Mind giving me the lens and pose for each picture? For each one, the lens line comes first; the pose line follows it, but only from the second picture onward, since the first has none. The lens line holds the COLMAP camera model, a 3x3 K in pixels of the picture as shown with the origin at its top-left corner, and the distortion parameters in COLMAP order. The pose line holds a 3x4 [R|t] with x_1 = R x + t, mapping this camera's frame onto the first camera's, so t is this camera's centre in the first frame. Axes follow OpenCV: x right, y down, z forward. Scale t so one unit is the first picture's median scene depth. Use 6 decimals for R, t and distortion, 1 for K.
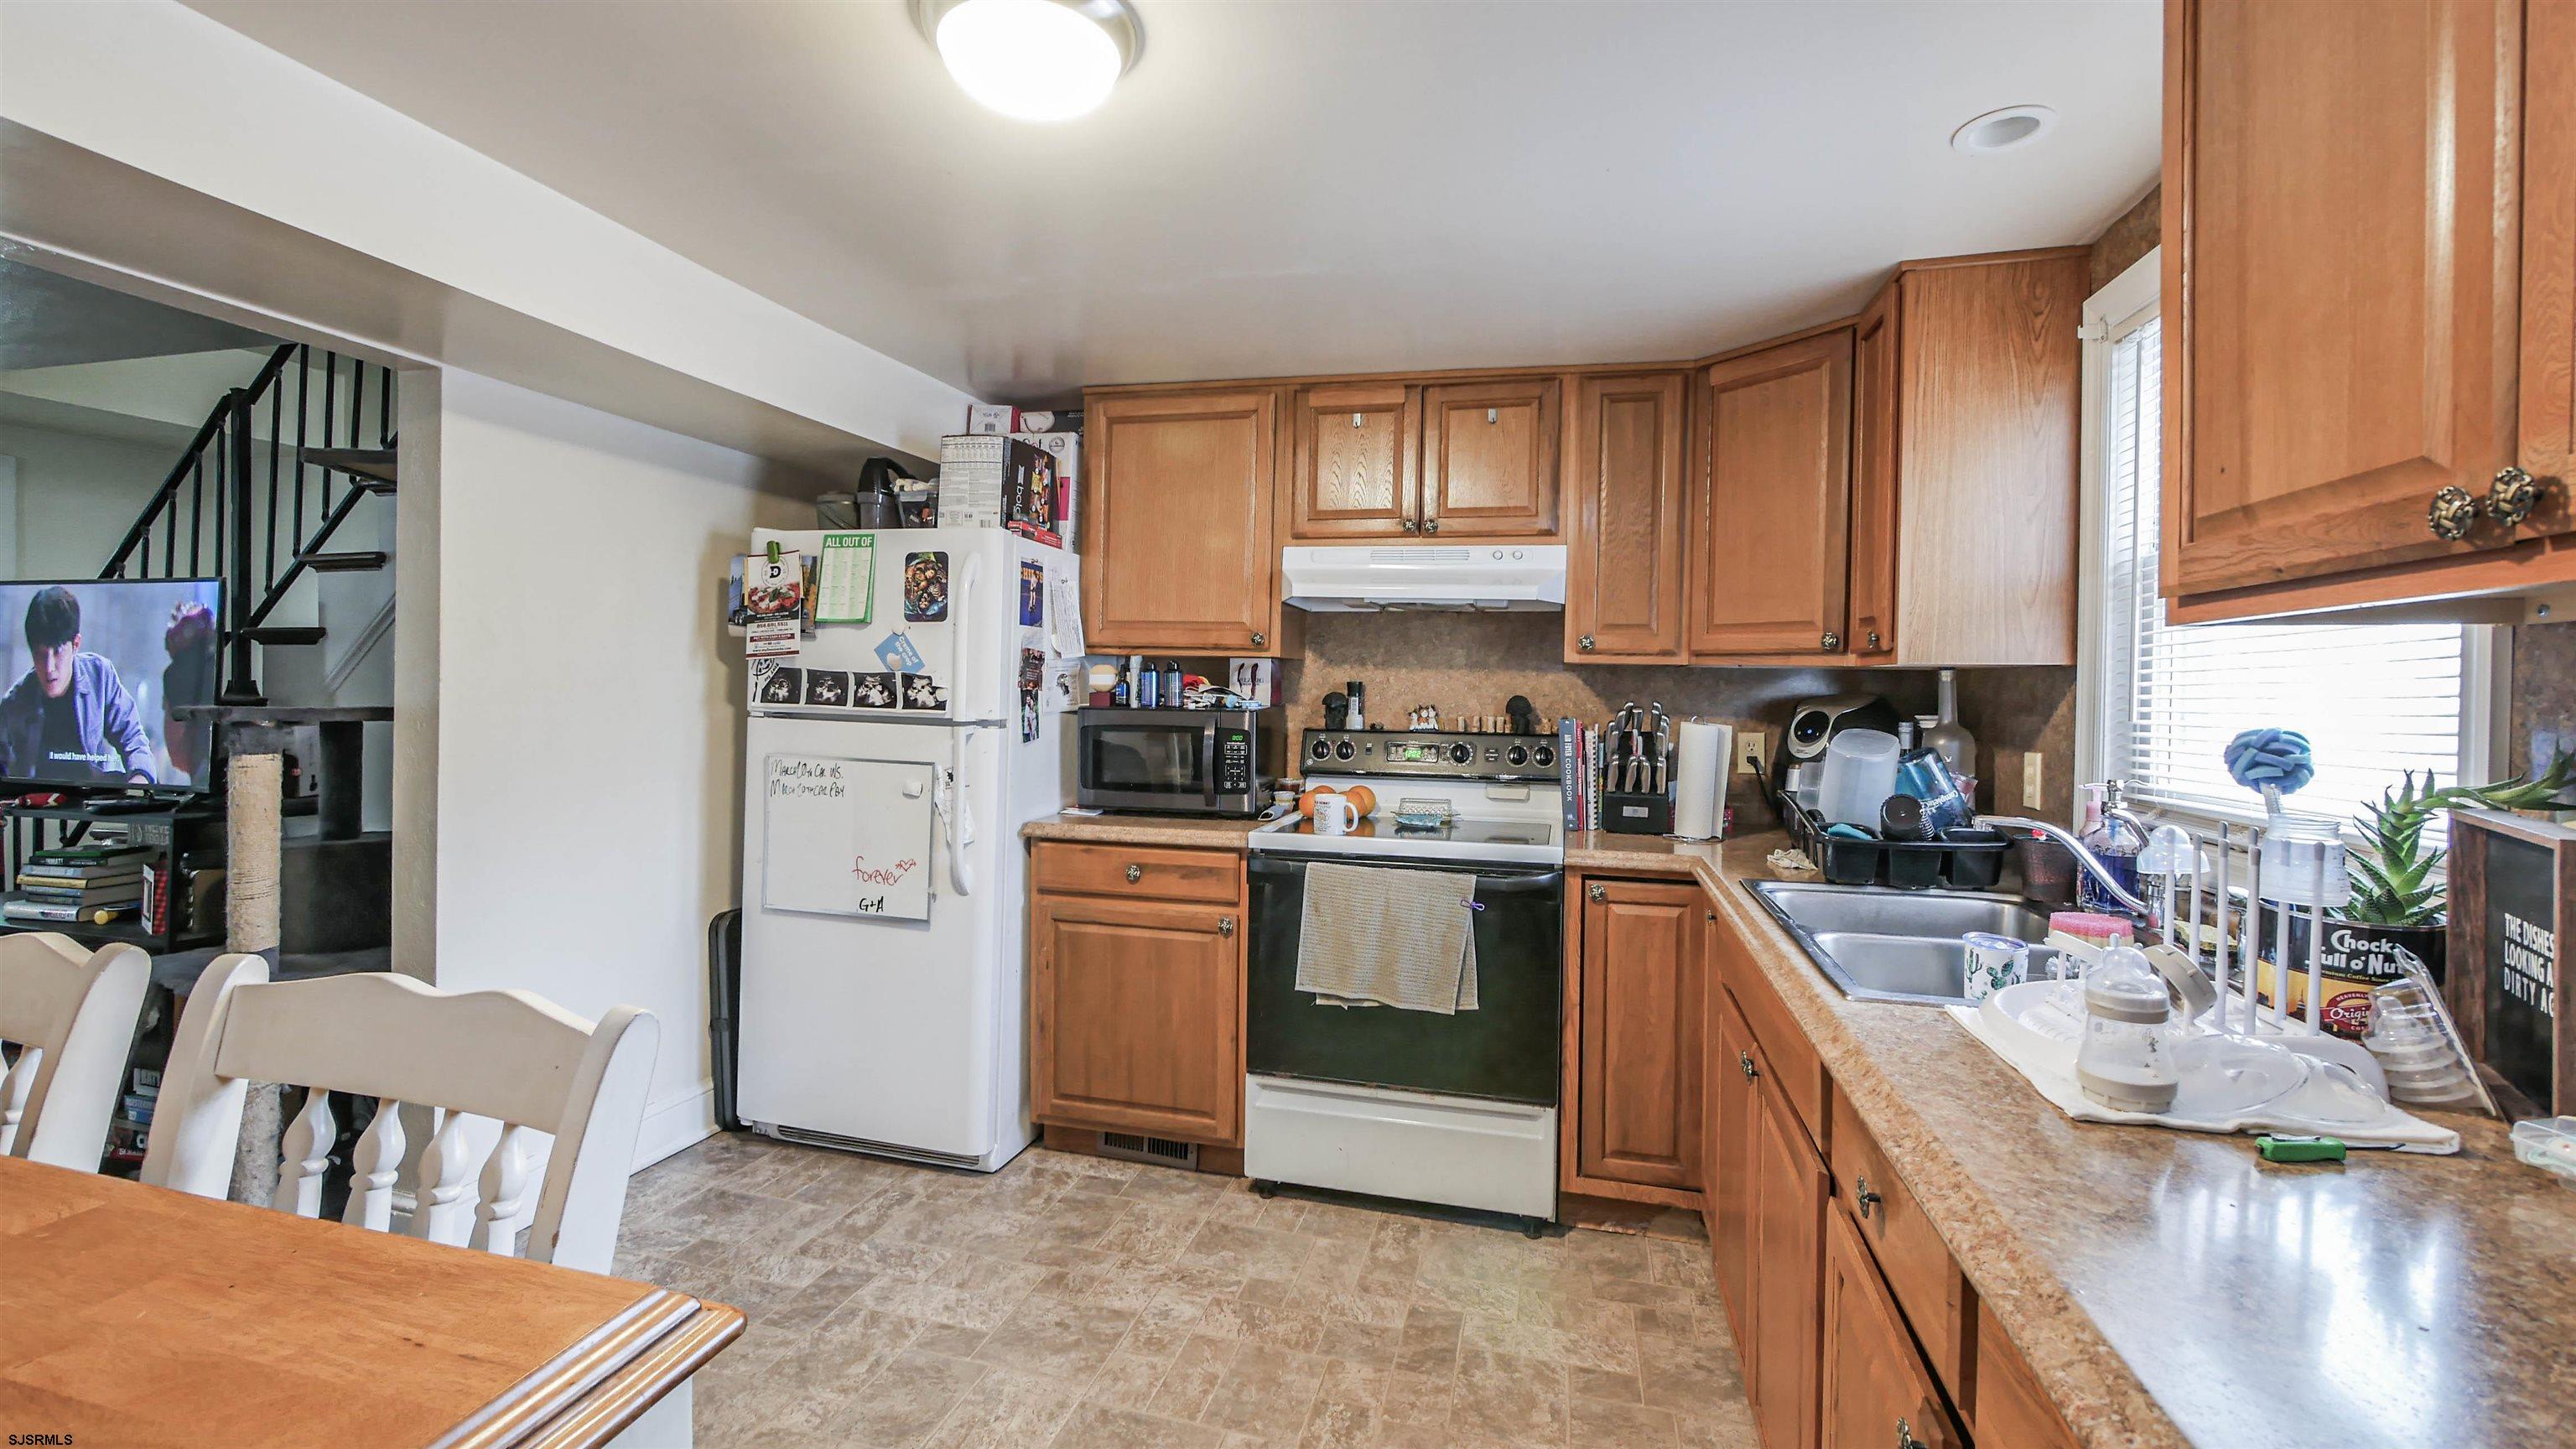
lens RADIAL K [[1054.4, 0, 1285.1], [0, 1054.4, 700.2], [0, 0, 1]] dist [-0.010121, -0.000049]
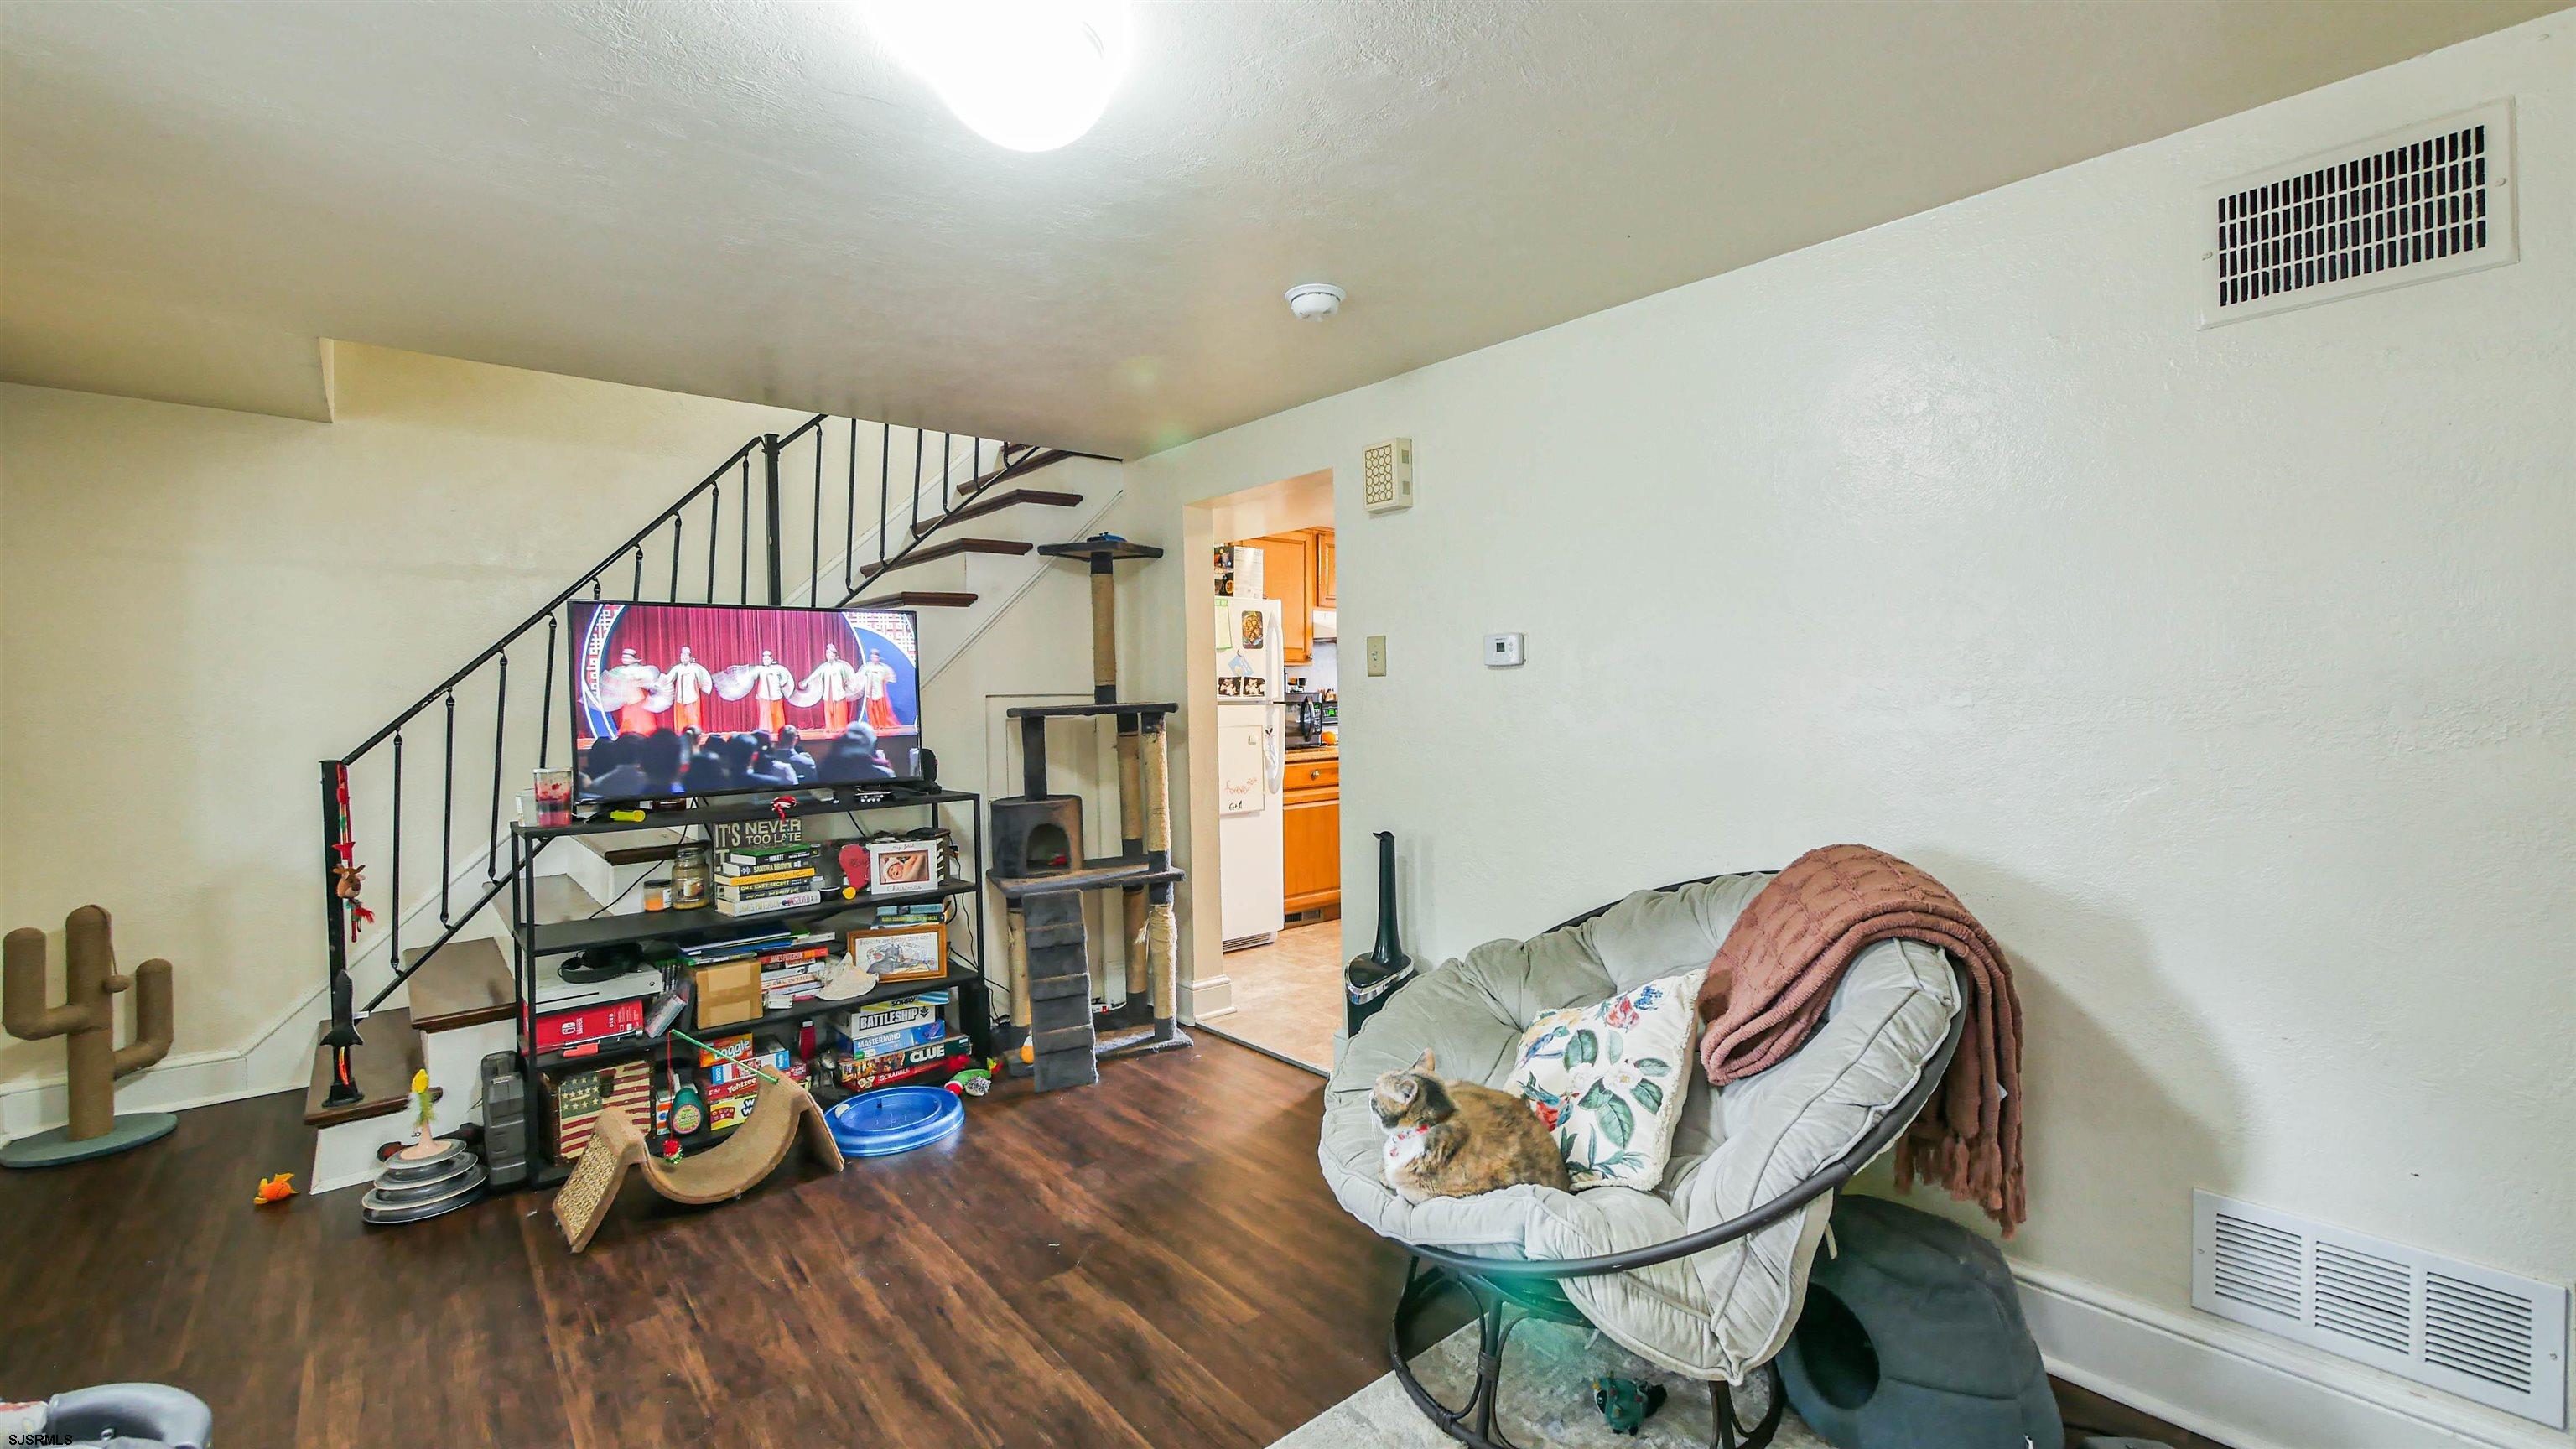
lens RADIAL K [[1054.4, 0, 1285.1], [0, 1054.4, 700.2], [0, 0, 1]] dist [-0.010121, -0.000049]
pose [[0.577649, -0.033380, 0.815603, -1.809063], [0.026607, 0.999403, 0.022059, -0.023942], [-0.815852, 0.008958, 0.578192, -0.099405]]
